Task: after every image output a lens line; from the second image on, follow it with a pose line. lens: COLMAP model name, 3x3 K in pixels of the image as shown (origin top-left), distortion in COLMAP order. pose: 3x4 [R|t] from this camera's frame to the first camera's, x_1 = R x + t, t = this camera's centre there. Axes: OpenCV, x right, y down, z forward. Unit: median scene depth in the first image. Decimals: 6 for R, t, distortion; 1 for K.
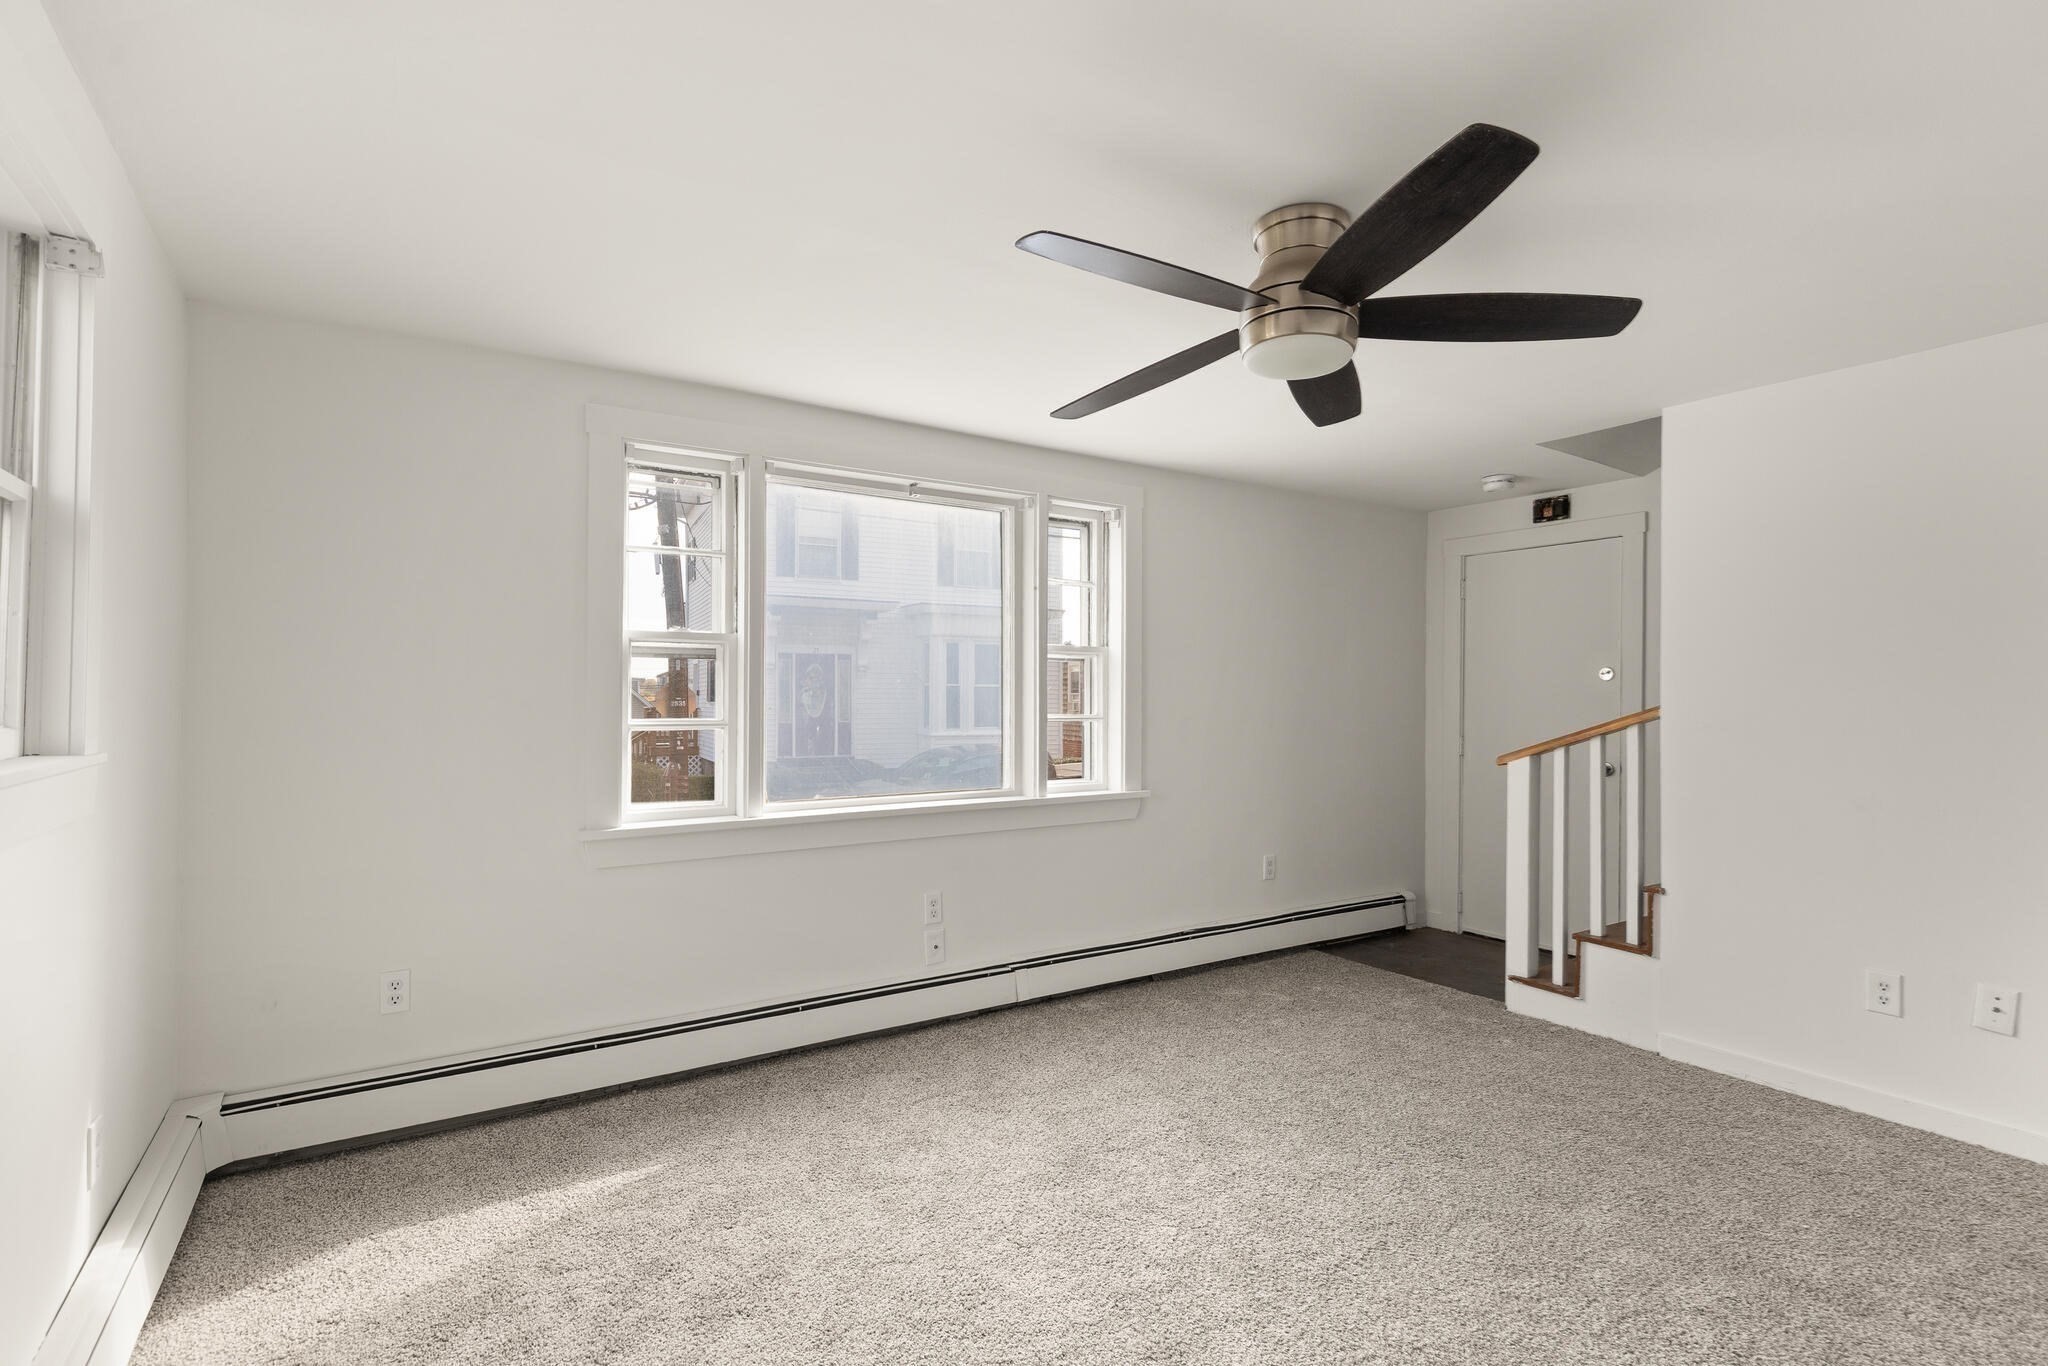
lens RADIAL K [[957.3, 0, 1010.9], [0, 957.3, 690.9], [0, 0, 1]] dist [0.011574, -0.001821]
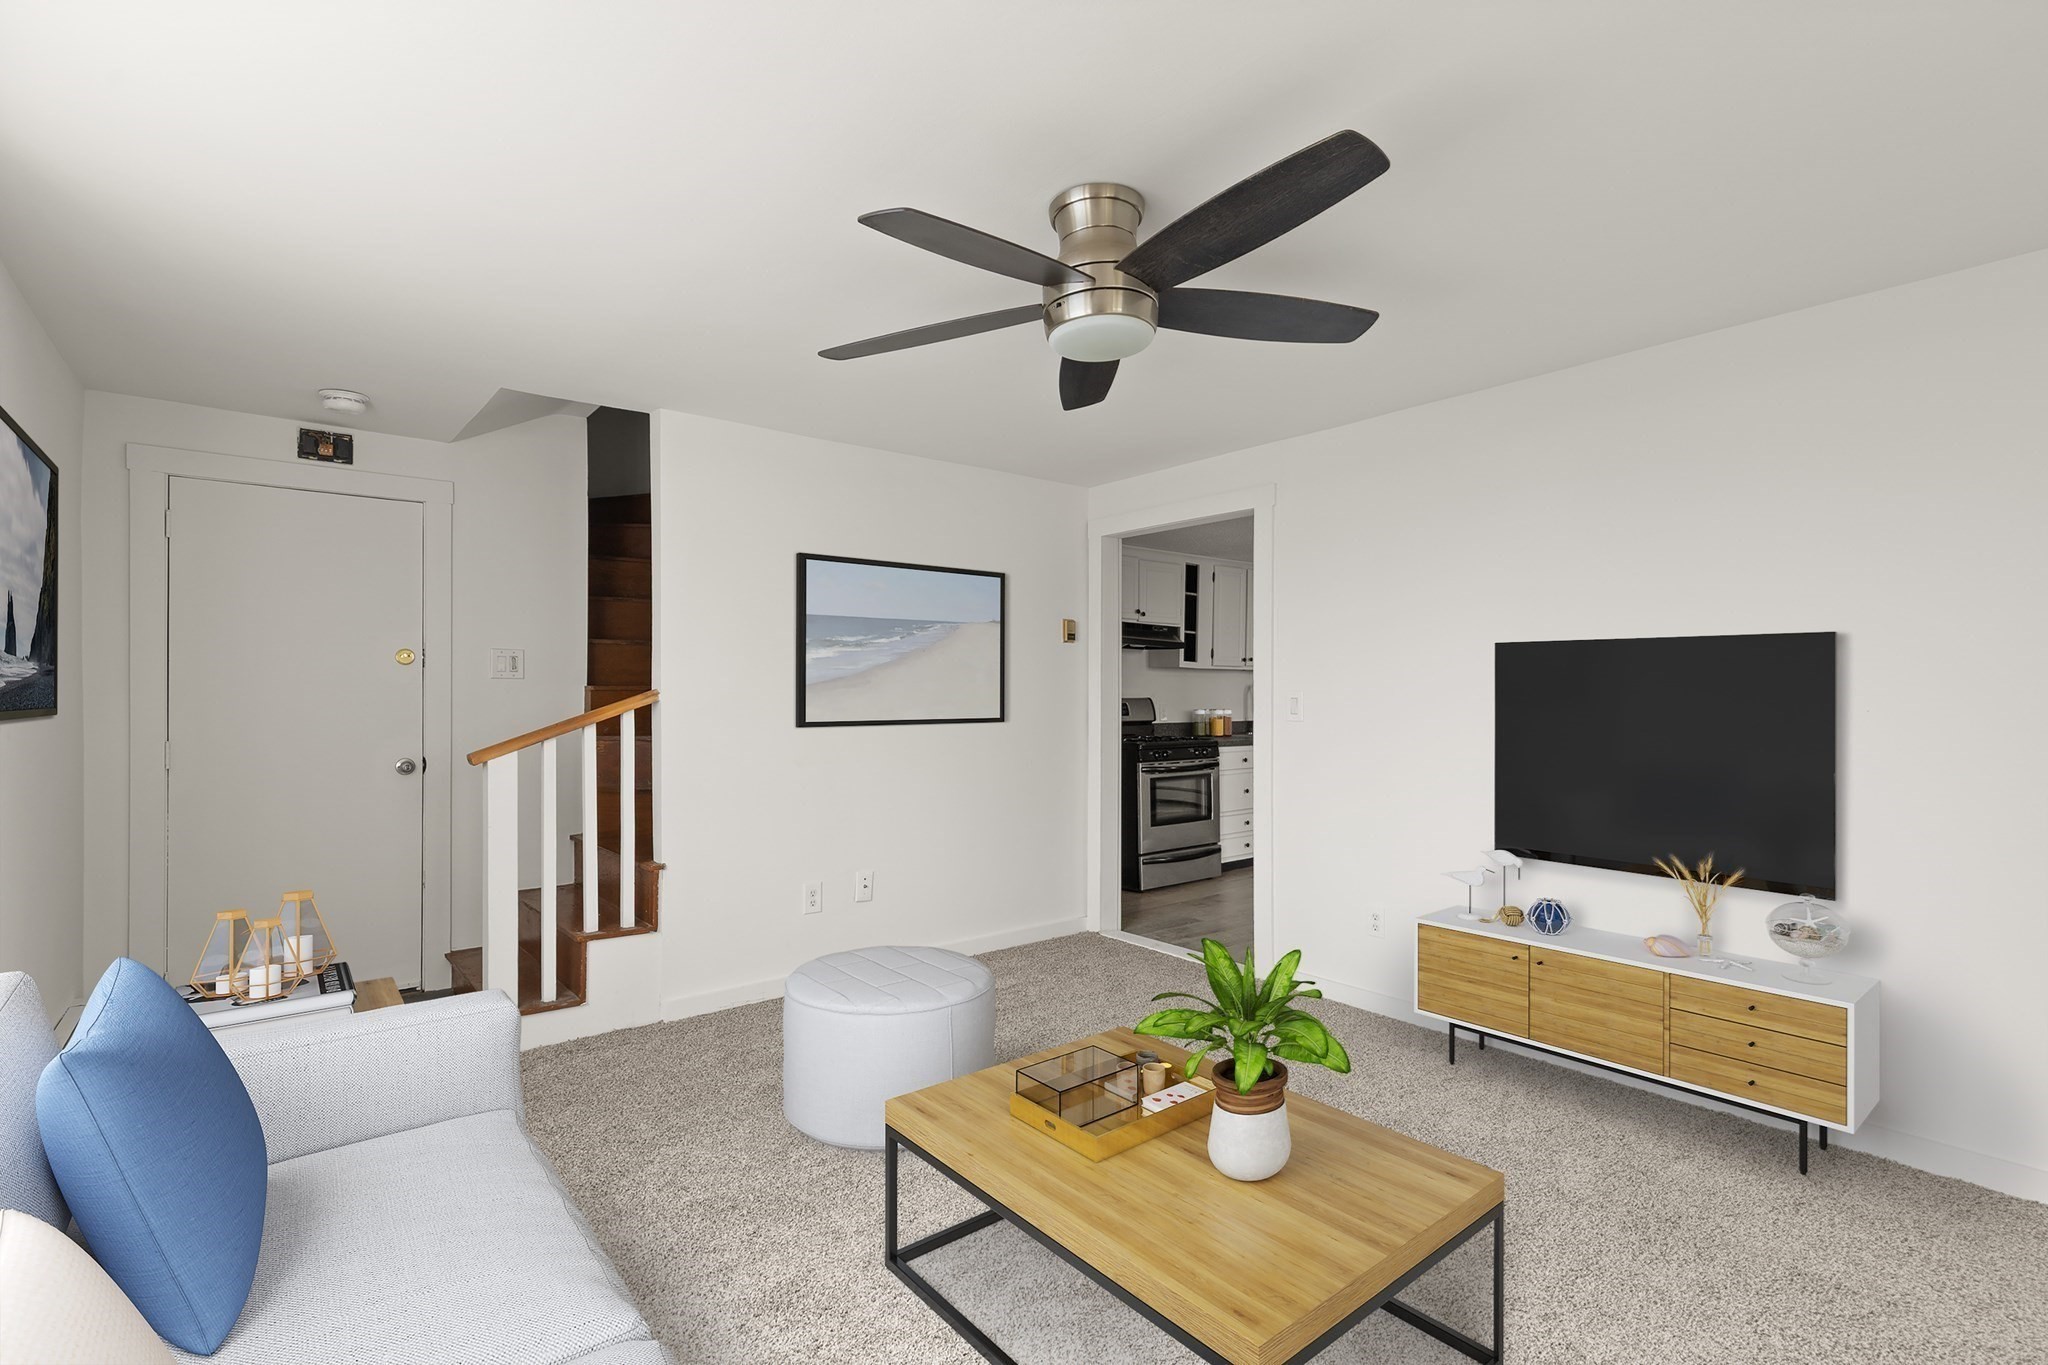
lens RADIAL K [[957.3, 0, 1009.1], [0, 957.3, 676.5], [0, 0, 1]] dist [0.011574, -0.001821]
pose [[-0.083630, 0.007481, 0.996469, -0.380826], [-0.009869, 0.999917, -0.008335, 0.004941], [-0.996448, -0.010531, -0.083549, 0.669829]]
